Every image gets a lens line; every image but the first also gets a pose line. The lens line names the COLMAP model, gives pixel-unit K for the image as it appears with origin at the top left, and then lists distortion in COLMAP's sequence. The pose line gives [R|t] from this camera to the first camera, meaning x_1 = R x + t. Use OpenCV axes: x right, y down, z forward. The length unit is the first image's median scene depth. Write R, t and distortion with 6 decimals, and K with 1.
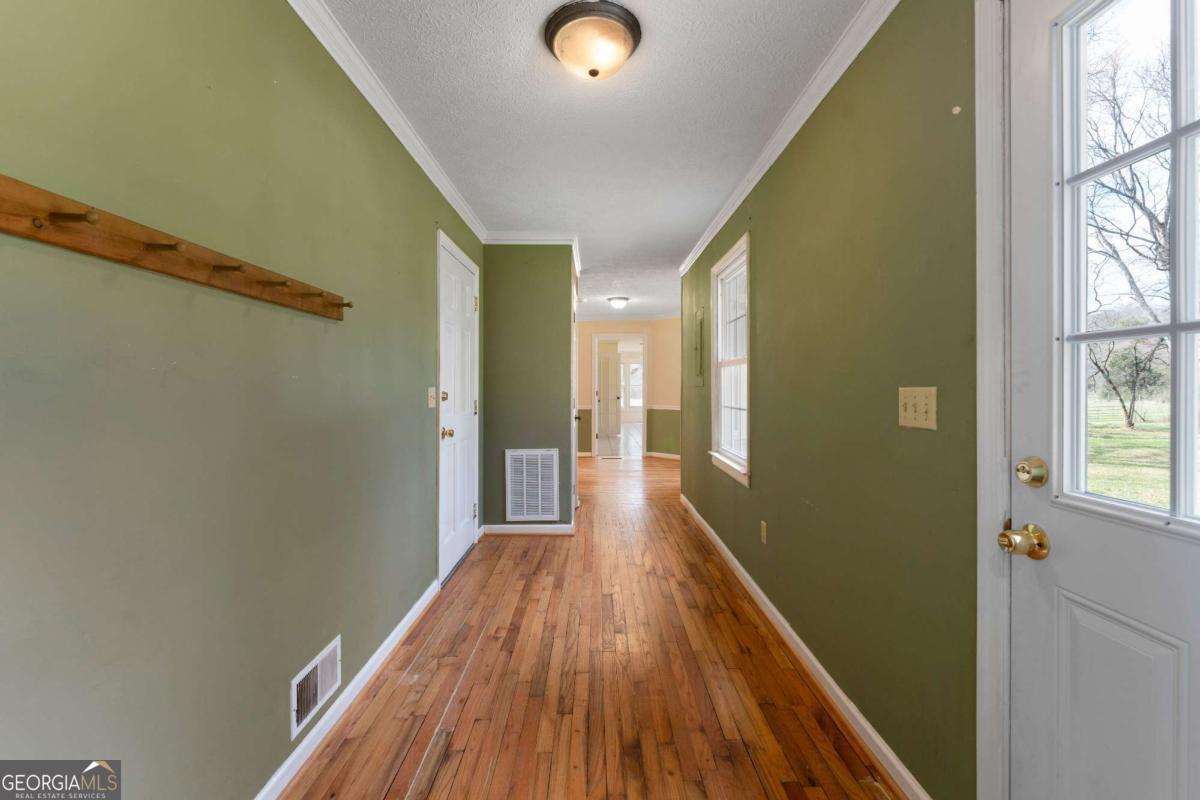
lens RADIAL K [[514.5, 0, 600.3], [0, 514.5, 393.0], [0, 0, 1]] dist [0.001337, 0.000018]
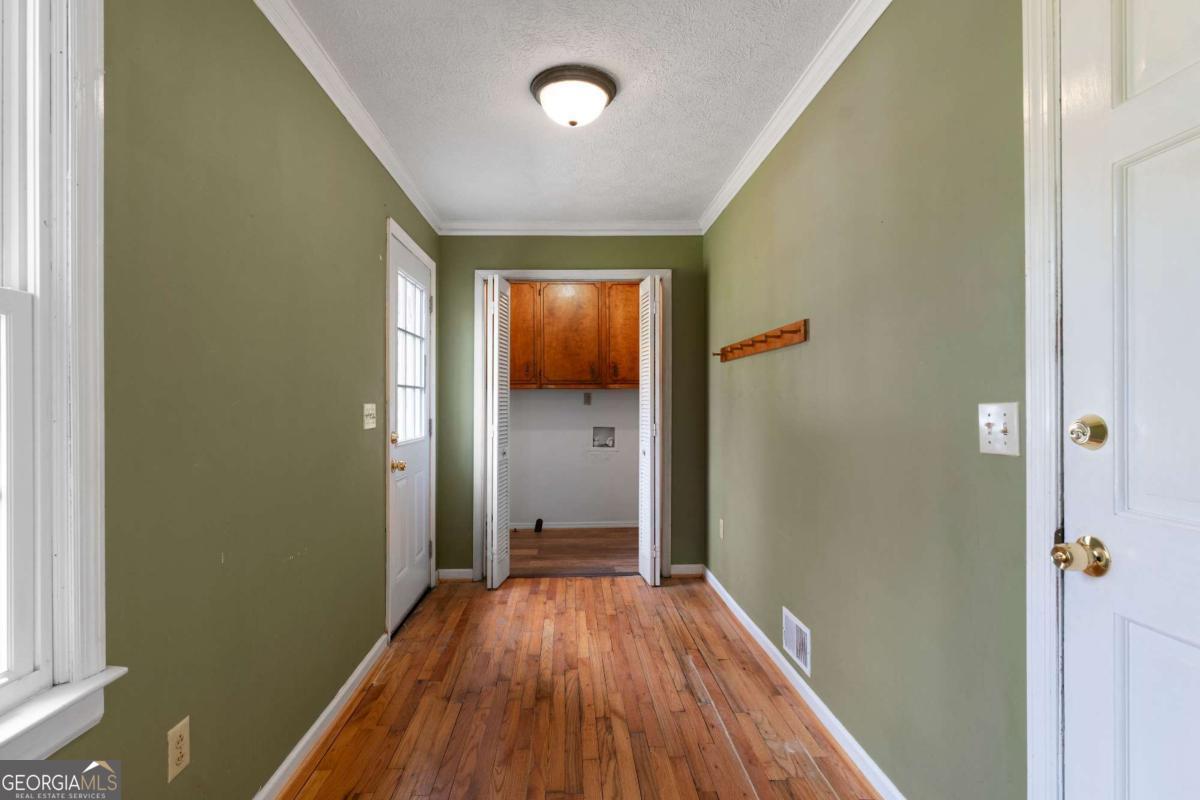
lens RADIAL K [[587.3, 0, 599.2], [0, 587.3, 396.9], [0, 0, 1]] dist [0.001685, -0.002138]
pose [[-0.998855, 0.002372, -0.047785, -0.006225], [0.002114, 0.999983, 0.005449, -0.031217], [0.047797, 0.005342, -0.998843, 2.312907]]
